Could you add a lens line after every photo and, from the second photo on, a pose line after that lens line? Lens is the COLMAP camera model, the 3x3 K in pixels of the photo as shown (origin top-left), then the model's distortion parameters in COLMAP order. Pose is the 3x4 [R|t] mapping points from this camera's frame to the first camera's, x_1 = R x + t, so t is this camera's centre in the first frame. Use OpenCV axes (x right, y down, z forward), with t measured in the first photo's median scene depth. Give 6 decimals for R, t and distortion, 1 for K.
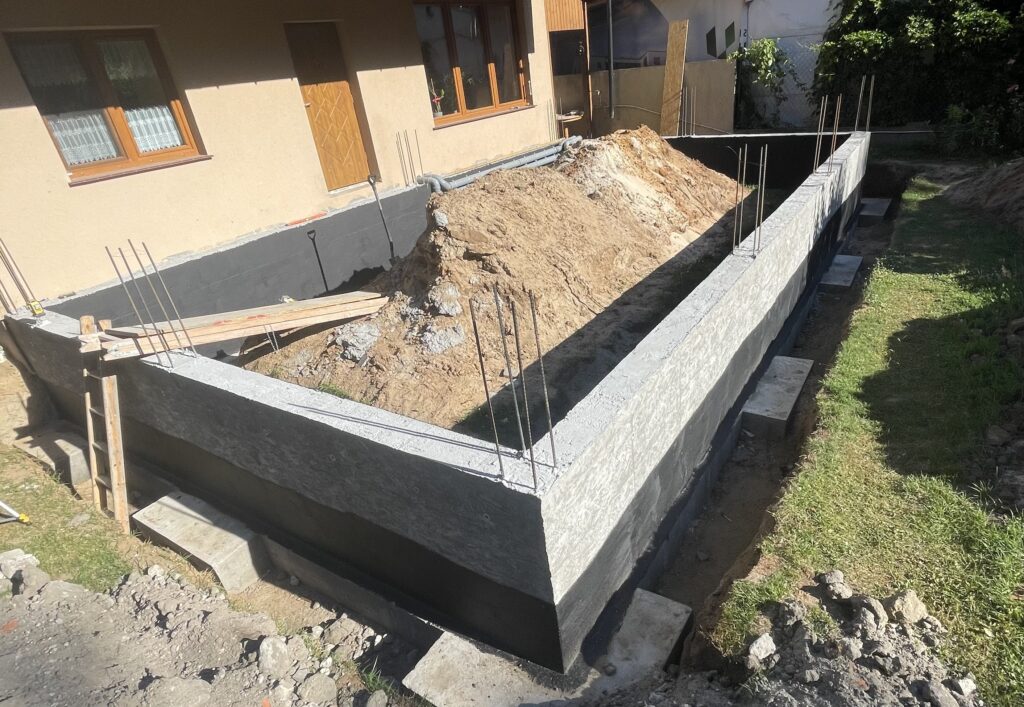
lens RADIAL K [[590.6, 0, 548.6], [0, 590.6, 378.4], [0, 0, 1]] dist [-0.007741, 0.004535]
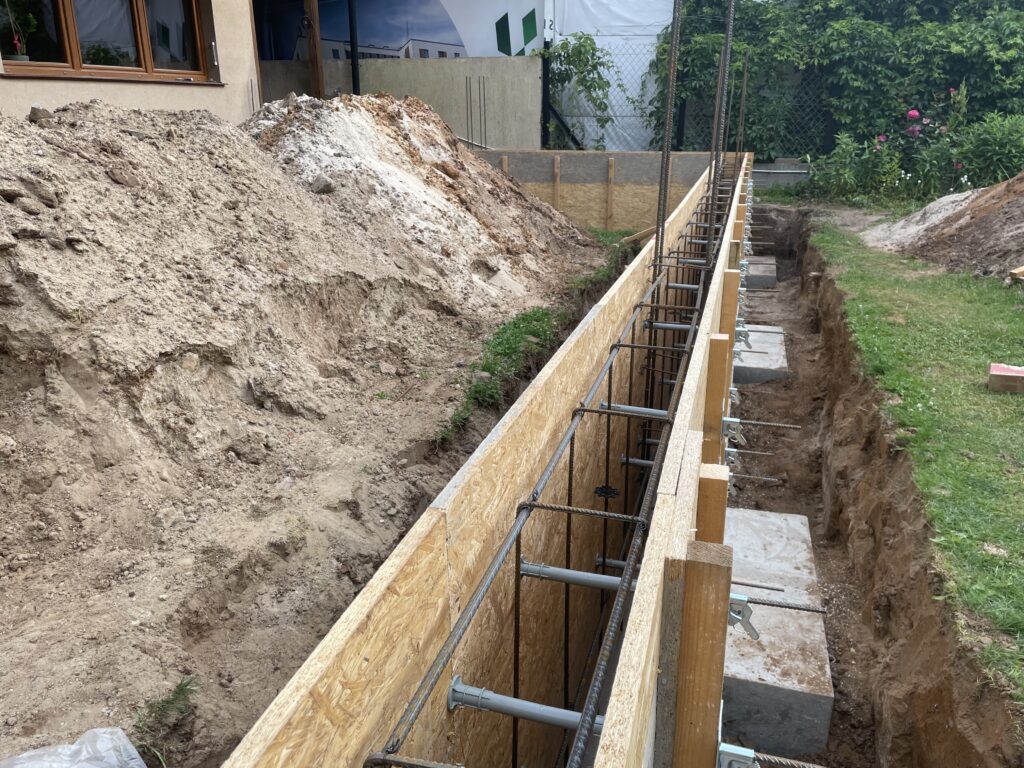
lens RADIAL K [[773.4, 0, 521.2], [0, 773.4, 376.3], [0, 0, 1]] dist [0.085581, -0.106119]
pose [[0.954373, 0.005960, 0.298556, 0.050133], [0.049718, 0.982674, -0.178547, -0.033705], [-0.294448, 0.185245, 0.937542, 0.406267]]
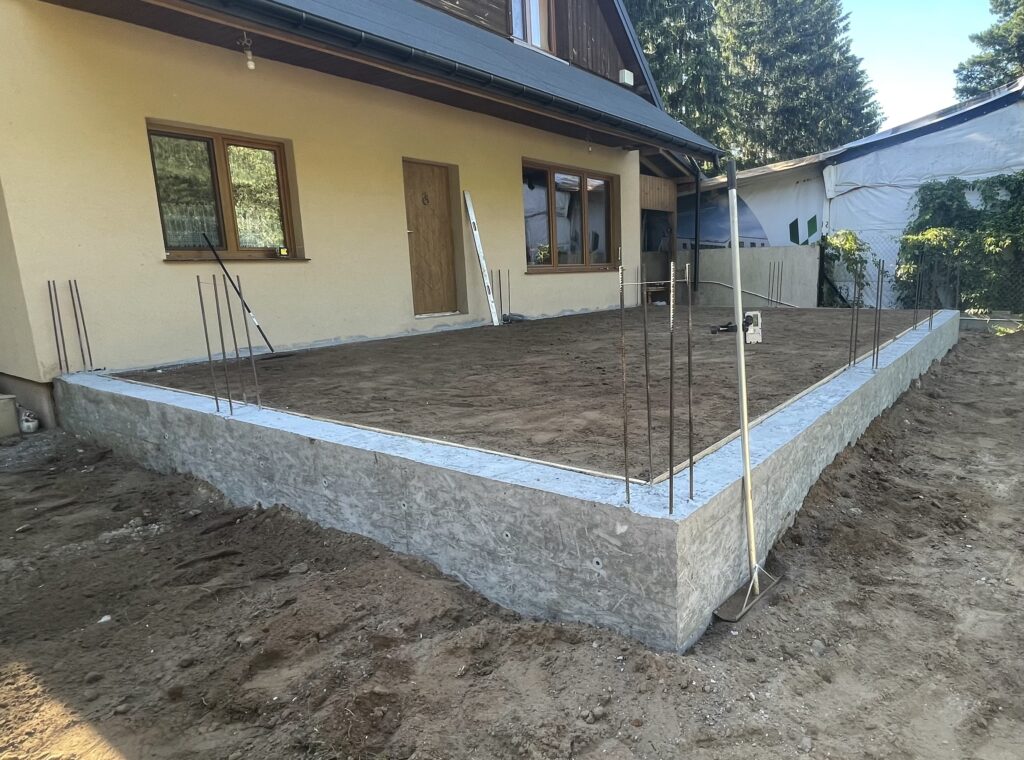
lens RADIAL K [[624.0, 0, 604.8], [0, 624.0, 389.2], [0, 0, 1]] dist [-0.002801, -0.001356]
pose [[0.996374, 0.084173, -0.012421, -0.043149], [-0.084021, 0.950373, -0.299552, 0.108691], [-0.013409, 0.299509, 0.953999, 0.053964]]
